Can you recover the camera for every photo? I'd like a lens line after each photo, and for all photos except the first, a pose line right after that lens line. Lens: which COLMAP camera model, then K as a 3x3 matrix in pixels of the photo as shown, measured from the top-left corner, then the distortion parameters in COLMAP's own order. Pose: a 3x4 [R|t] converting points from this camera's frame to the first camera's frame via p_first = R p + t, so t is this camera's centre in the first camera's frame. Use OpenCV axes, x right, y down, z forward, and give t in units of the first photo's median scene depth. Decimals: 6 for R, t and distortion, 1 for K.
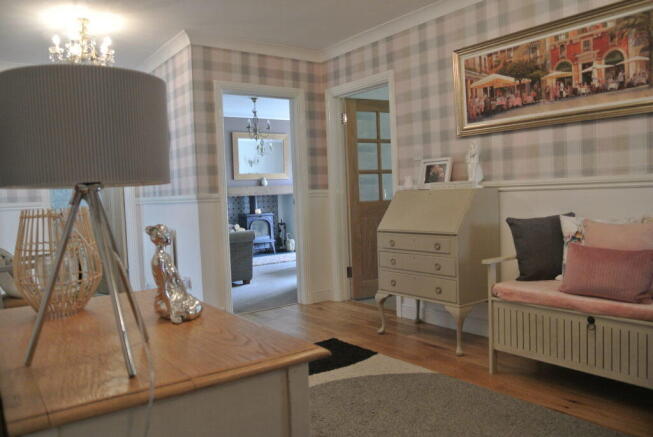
lens RADIAL K [[510.9, 0, 327.3], [0, 510.9, 216.5], [0, 0, 1]] dist [-0.004416, 0.008524]
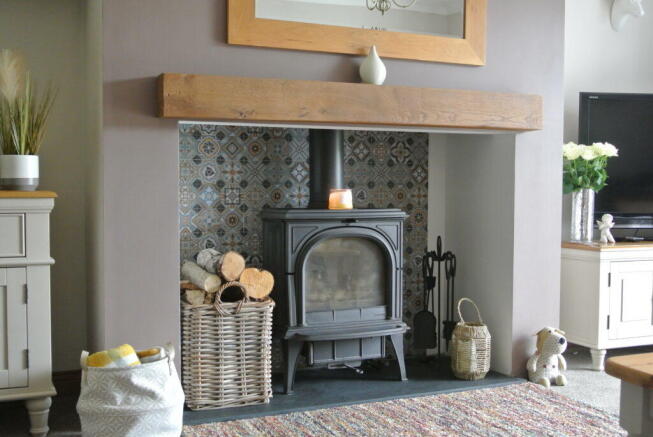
lens RADIAL K [[792.2, 0, 326.0], [0, 792.2, 219.6], [0, 0, 1]] dist [0.029443, 0.000000]
pose [[0.974043, 0.056399, -0.219226, -0.061966], [-0.055649, 0.998404, 0.009601, -0.003919], [0.219417, 0.002848, 0.975627, 0.640795]]
